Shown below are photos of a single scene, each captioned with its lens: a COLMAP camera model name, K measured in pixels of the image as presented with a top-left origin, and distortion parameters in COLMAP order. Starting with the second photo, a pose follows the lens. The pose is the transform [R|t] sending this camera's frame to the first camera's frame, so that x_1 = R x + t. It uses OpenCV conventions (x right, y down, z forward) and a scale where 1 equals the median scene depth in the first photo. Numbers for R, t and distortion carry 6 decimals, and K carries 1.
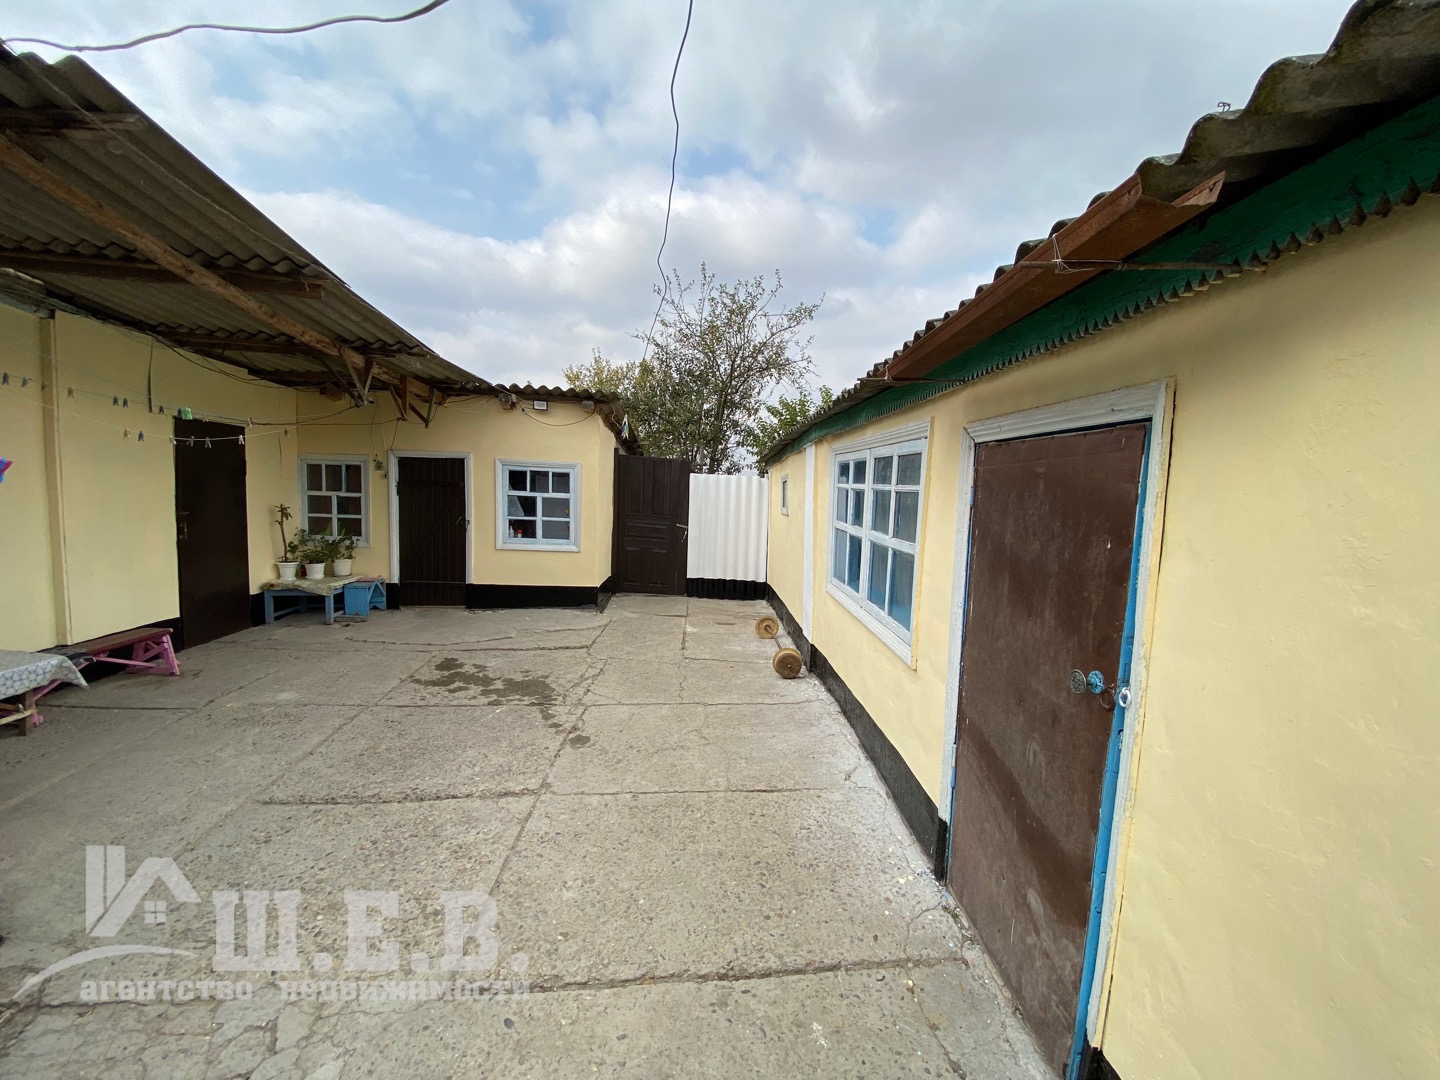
lens RADIAL K [[574.7, 0, 720.0], [0, 574.7, 540.0], [0, 0, 1]] dist [0.000605, -0.013660]
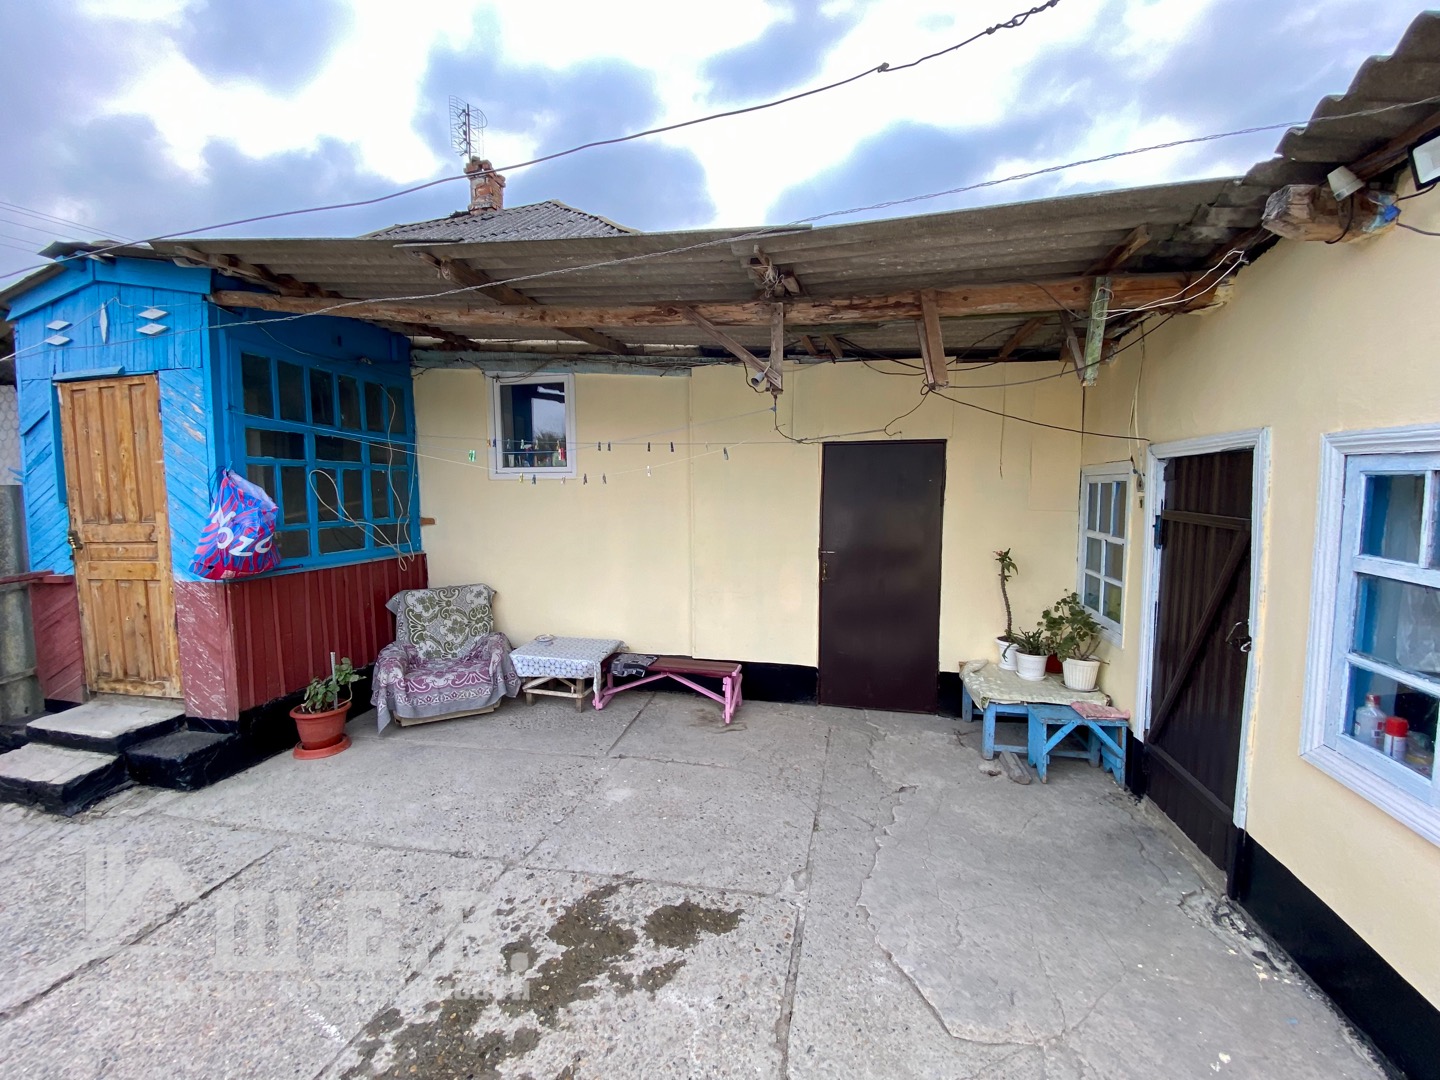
lens RADIAL K [[574.7, 0, 720.0], [0, 574.7, 540.0], [0, 0, 1]] dist [0.000605, -0.013660]
pose [[-0.312106, 0.055382, -0.948432, -0.062046], [-0.078635, 0.993368, 0.083882, -0.132739], [0.946787, 0.100760, -0.305682, 1.171069]]
